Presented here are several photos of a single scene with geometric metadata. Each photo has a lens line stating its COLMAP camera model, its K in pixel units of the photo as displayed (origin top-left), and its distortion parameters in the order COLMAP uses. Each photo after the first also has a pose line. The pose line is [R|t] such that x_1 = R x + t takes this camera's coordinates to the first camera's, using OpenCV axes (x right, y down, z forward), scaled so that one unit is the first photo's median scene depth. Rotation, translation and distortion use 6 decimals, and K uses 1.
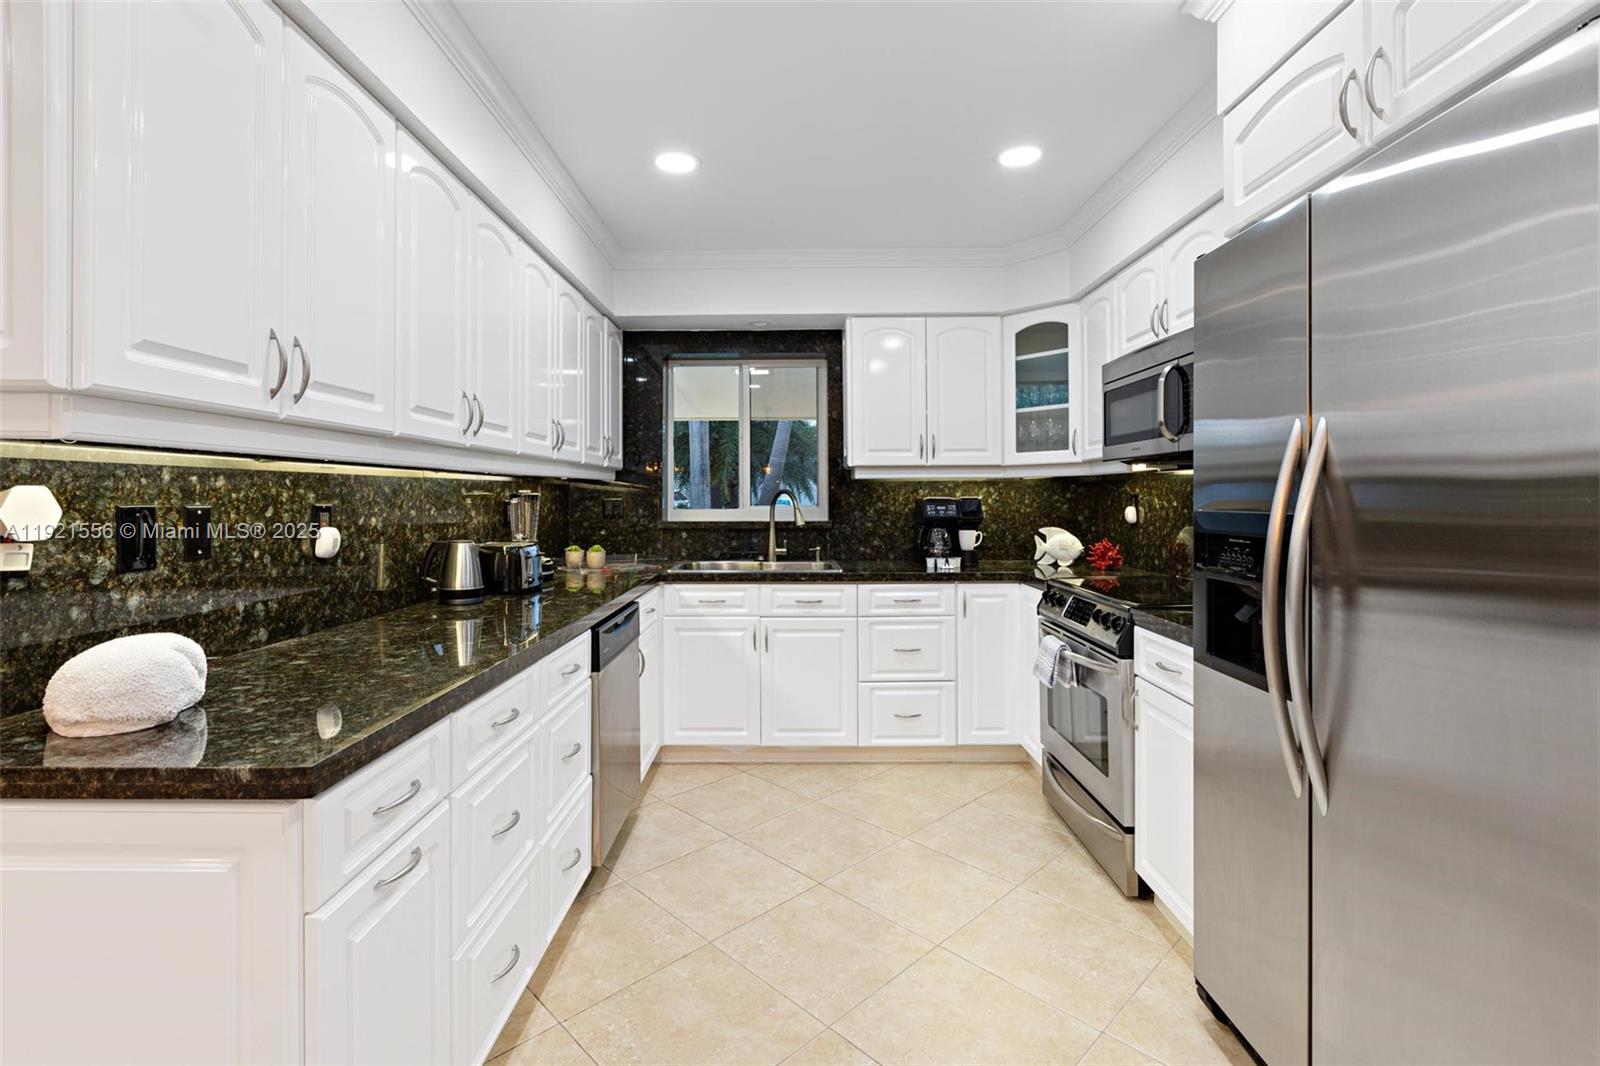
lens RADIAL K [[727.4, 0, 761.7], [0, 727.4, 496.0], [0, 0, 1]] dist [-0.001027, -0.000269]
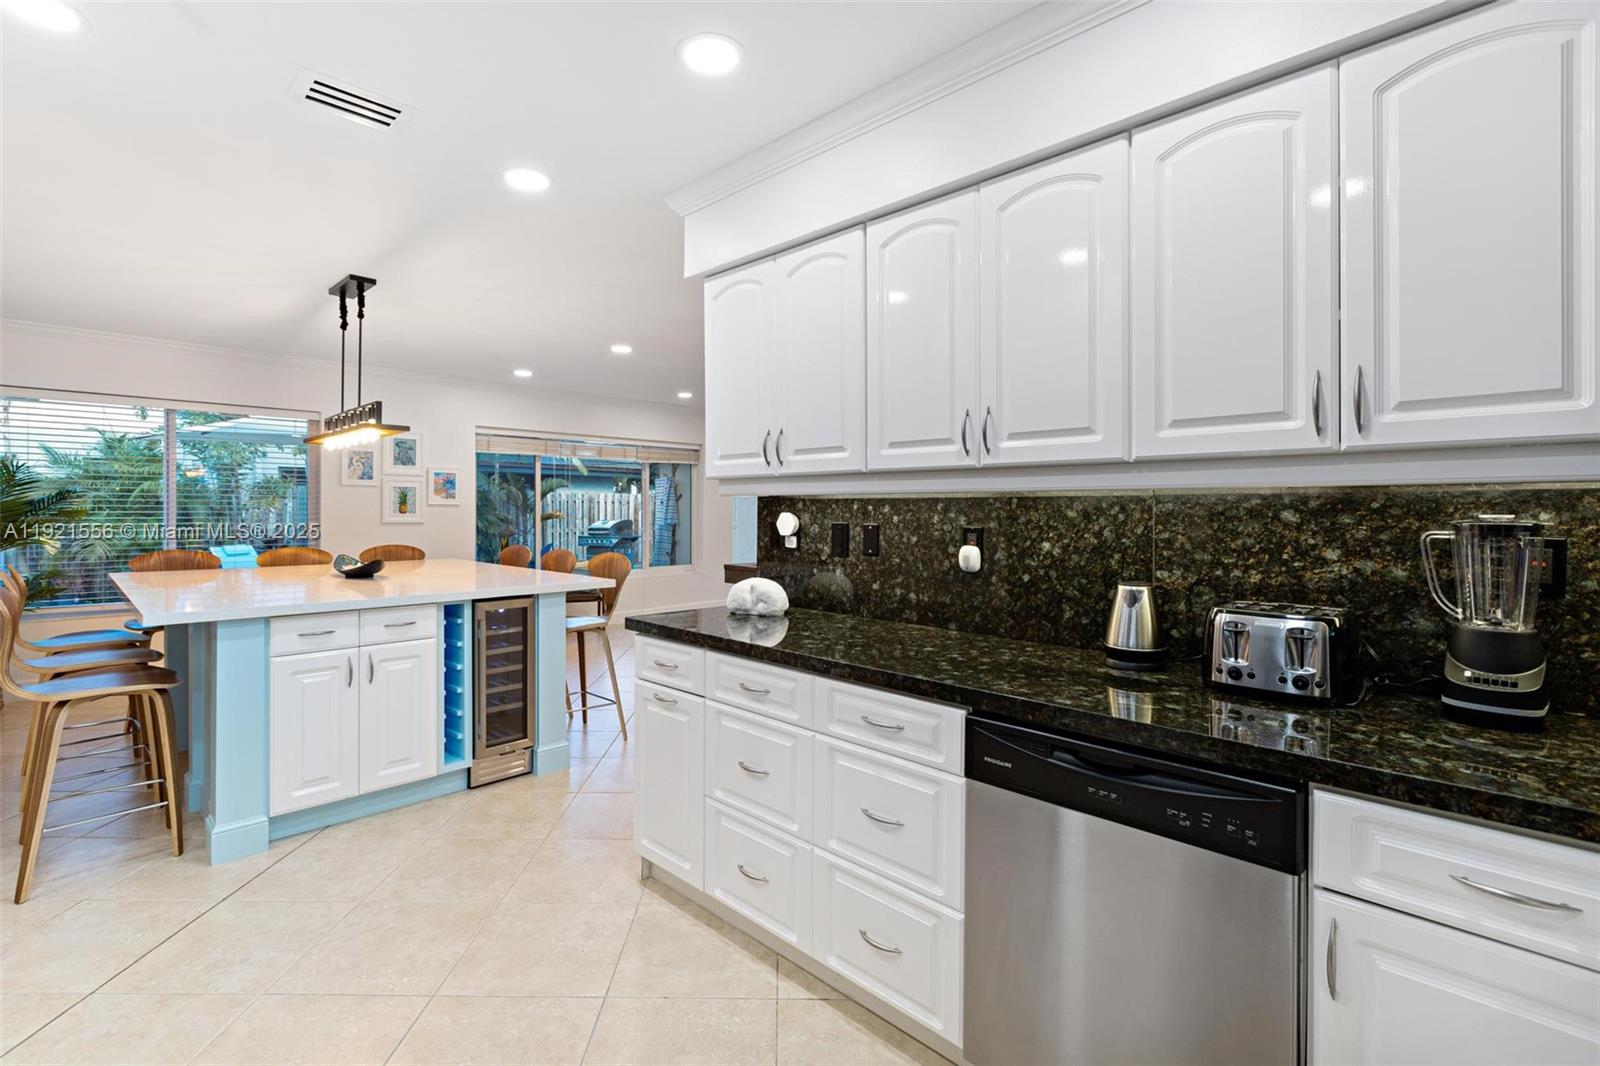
lens RADIAL K [[727.4, 0, 789.7], [0, 727.4, 522.4], [0, 0, 1]] dist [-0.001027, -0.000269]
pose [[-0.690049, 0.010192, -0.723691, 0.491113], [-0.002397, 0.999863, 0.016366, -0.014409], [0.723758, 0.013028, -0.689930, 1.735966]]
